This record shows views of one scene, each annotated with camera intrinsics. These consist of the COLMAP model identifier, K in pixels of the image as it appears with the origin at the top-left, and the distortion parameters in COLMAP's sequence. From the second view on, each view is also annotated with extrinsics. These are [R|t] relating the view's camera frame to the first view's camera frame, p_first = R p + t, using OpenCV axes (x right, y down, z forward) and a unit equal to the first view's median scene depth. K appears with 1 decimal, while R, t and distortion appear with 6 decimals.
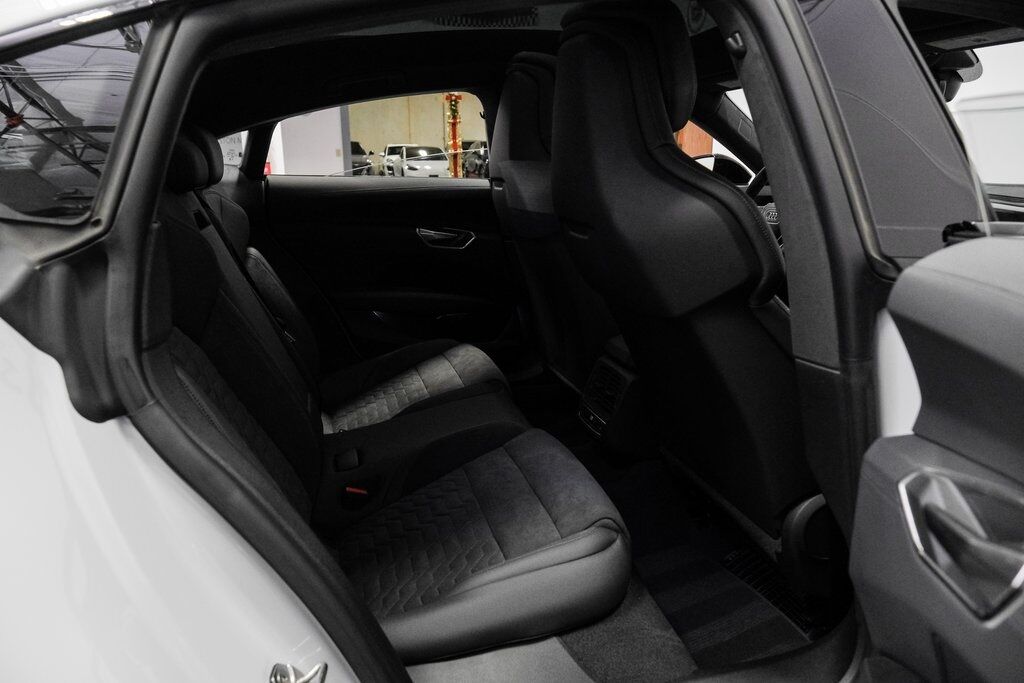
lens RADIAL K [[699.3, 0, 505.6], [0, 699.3, 338.8], [0, 0, 1]] dist [-0.016401, 0.001418]
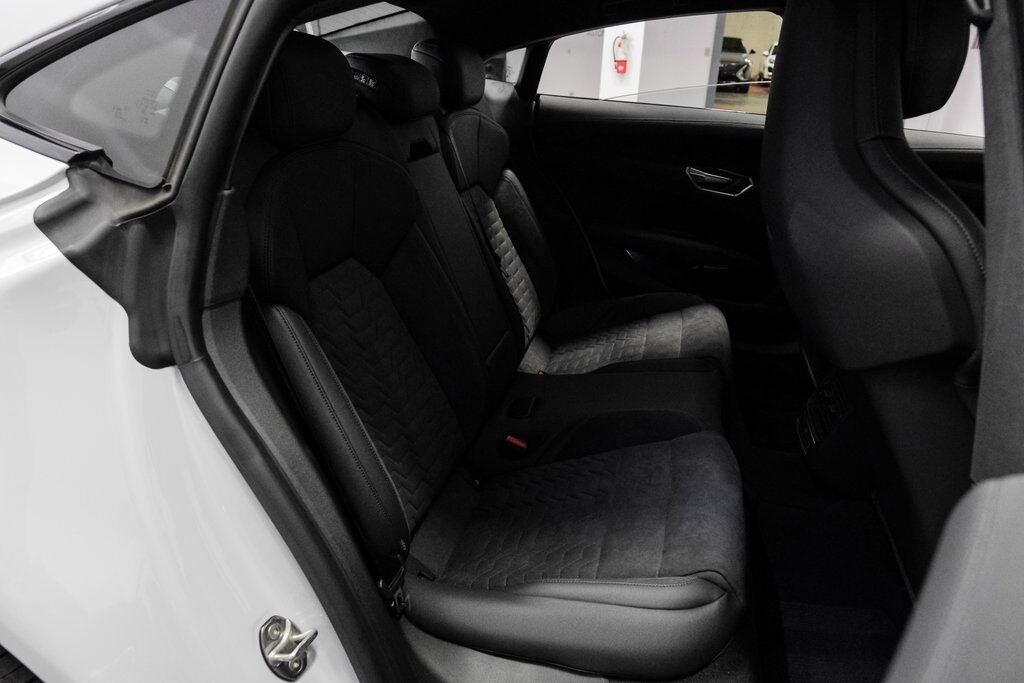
lens RADIAL K [[699.3, 0, 505.7], [0, 699.3, 346.6], [0, 0, 1]] dist [-0.016401, 0.001418]
pose [[0.874100, 0.229875, -0.427909, 0.243474], [-0.165356, 0.969136, 0.182848, -0.135168], [0.456734, -0.089071, 0.885133, 0.168971]]
